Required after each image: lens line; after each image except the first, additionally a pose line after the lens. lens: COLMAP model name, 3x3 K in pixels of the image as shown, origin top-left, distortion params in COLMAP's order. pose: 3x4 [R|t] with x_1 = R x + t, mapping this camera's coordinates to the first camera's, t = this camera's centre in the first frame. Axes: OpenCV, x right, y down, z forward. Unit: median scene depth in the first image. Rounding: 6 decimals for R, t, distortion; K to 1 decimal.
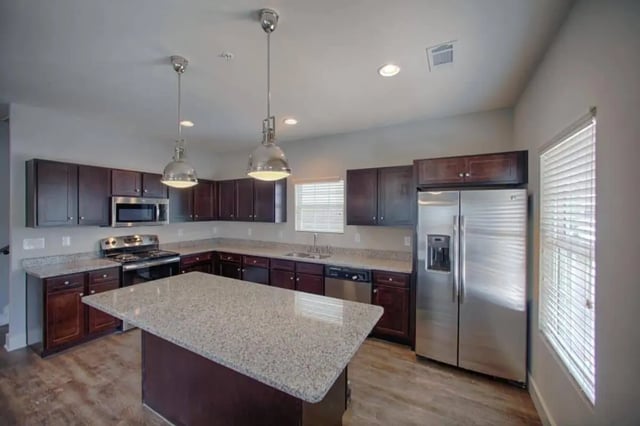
lens RADIAL K [[253.4, 0, 314.7], [0, 253.4, 211.4], [0, 0, 1]] dist [-0.037423, 0.014909]
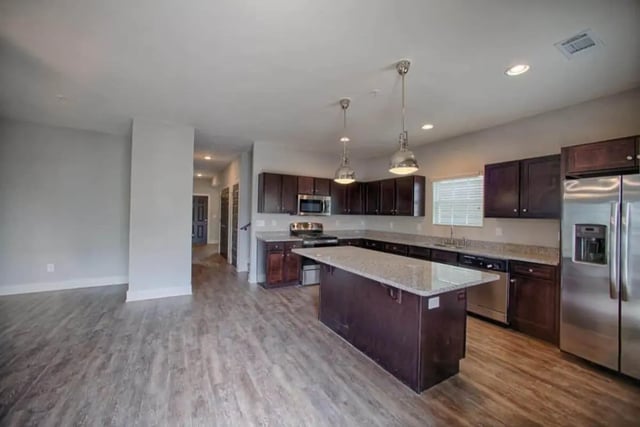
lens RADIAL K [[253.4, 0, 314.7], [0, 253.4, 211.9], [0, 0, 1]] dist [-0.037423, 0.014909]
pose [[0.852603, 0.011761, -0.522427, 0.089741], [-0.020900, 0.999714, -0.011603, 0.074596], [0.522142, 0.020812, 0.852605, -0.311220]]
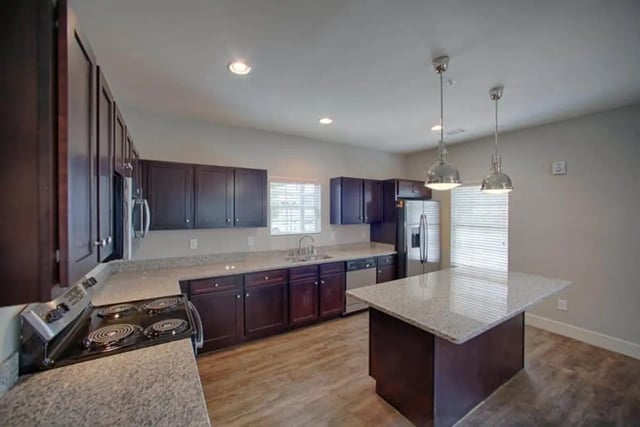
lens RADIAL K [[256.6, 0, 320.0], [0, 256.6, 213.5], [0, 0, 1]] dist [-0.001354, -0.000014]
pose [[0.472439, -0.006959, 0.881336, -1.253171], [0.000526, 0.999971, 0.007614, -0.008372], [-0.881363, -0.003134, 0.472429, 0.705045]]
